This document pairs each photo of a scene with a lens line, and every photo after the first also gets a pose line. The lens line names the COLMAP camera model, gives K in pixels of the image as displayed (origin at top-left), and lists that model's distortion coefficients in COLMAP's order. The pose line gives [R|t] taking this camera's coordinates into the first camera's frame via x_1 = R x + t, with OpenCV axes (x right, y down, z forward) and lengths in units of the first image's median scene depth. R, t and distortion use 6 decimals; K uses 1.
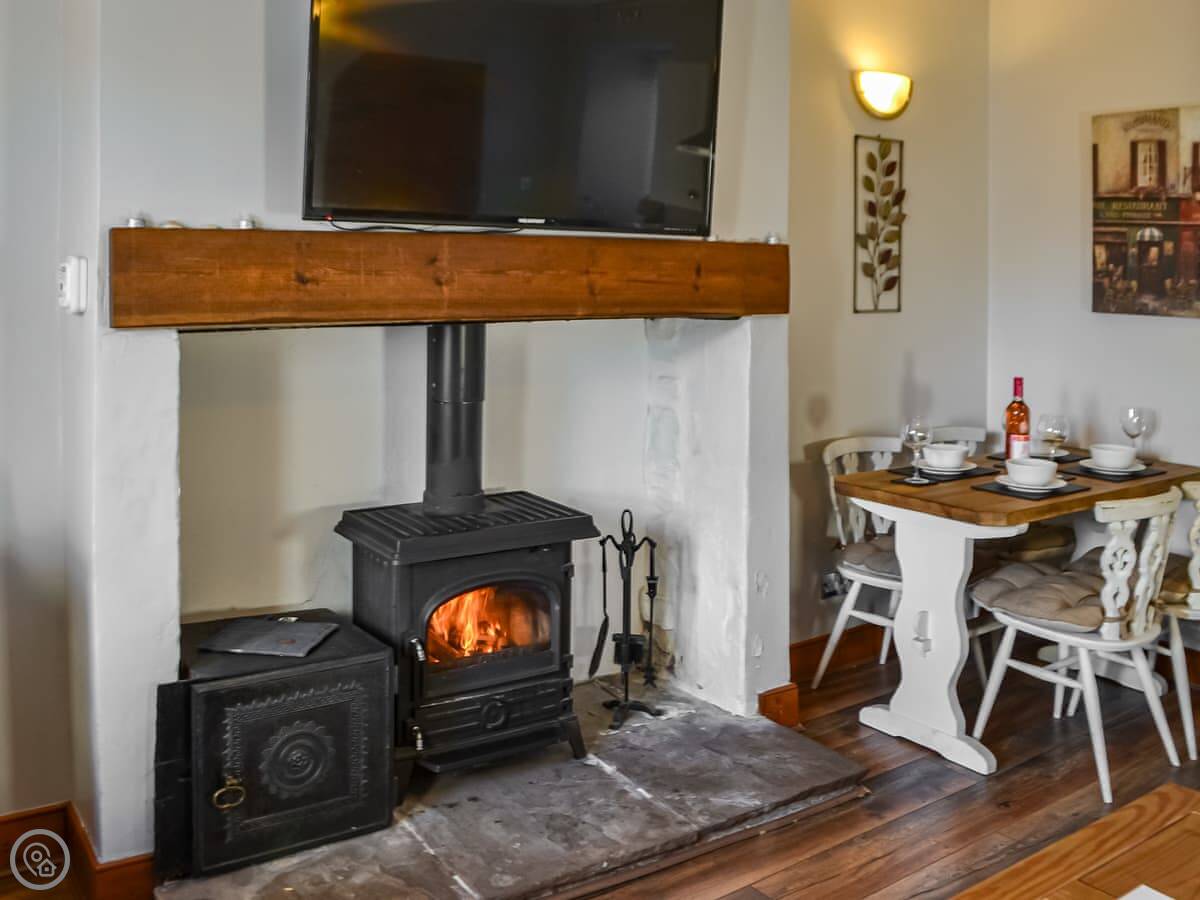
lens RADIAL K [[1149.0, 0, 596.4], [0, 1149.0, 406.4], [0, 0, 1]] dist [-0.020314, -0.172047]
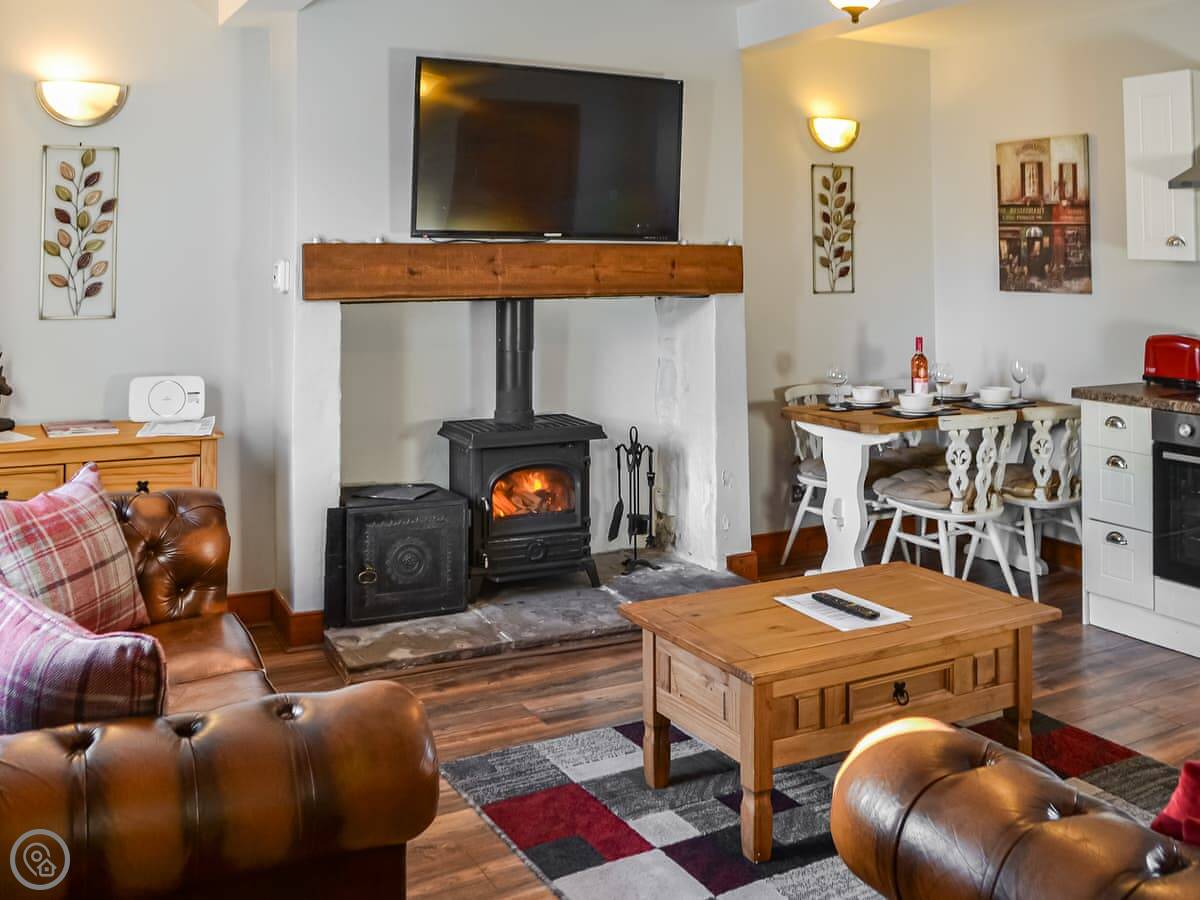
lens RADIAL K [[1181.2, 0, 601.4], [0, 1181.2, 413.2], [0, 0, 1]] dist [0.016195, -0.331110]
pose [[0.991128, 0.002575, -0.132885, 0.204682], [-0.002061, 0.999990, 0.004004, 0.072618], [0.132894, -0.003694, 0.991123, -0.560172]]
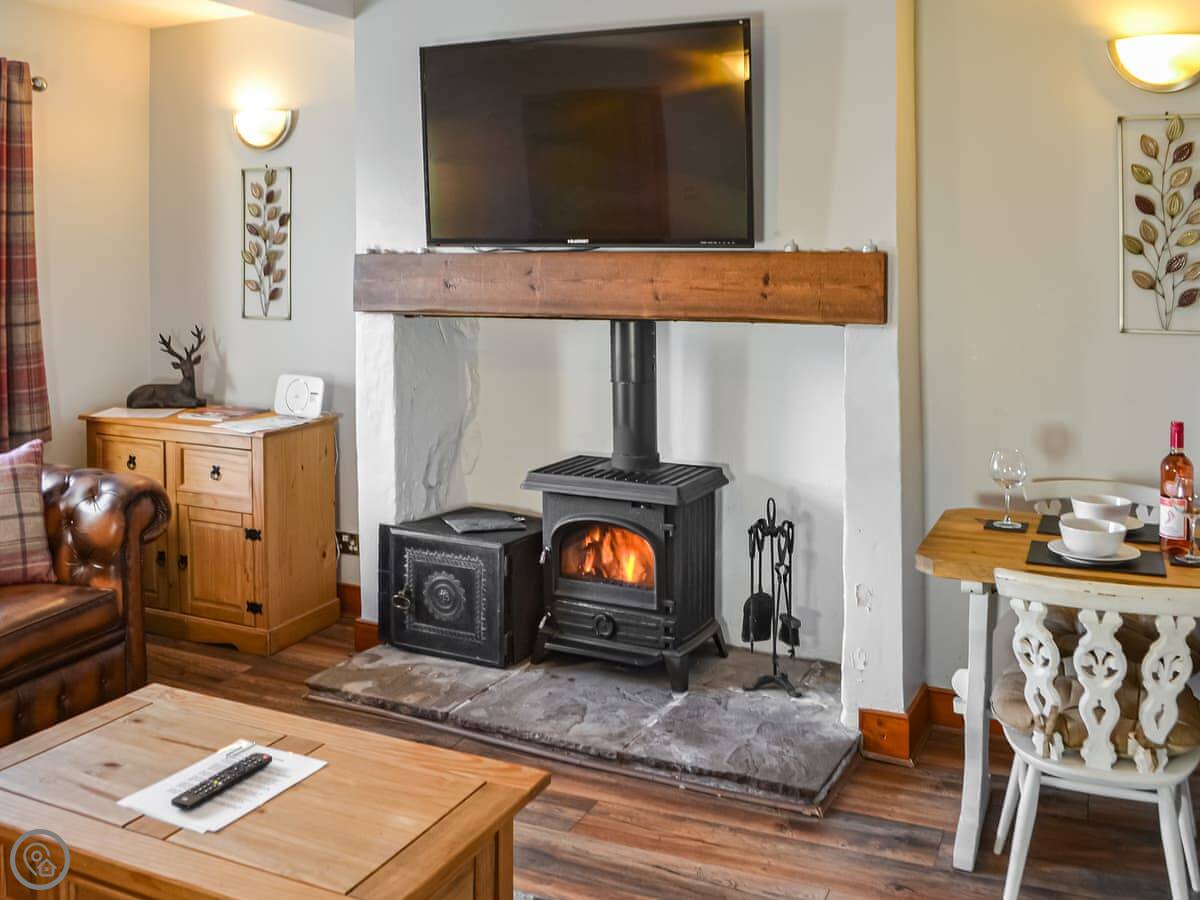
lens RADIAL K [[1136.3, 0, 600.0], [0, 1136.3, 450.0], [0, 0, 1]] dist [-0.031261, -0.023652]
pose [[0.483320, 0.130138, -0.865717, 0.967609], [-0.103837, 0.990430, 0.090915, -0.041156], [0.869264, 0.045952, 0.492208, 0.352646]]
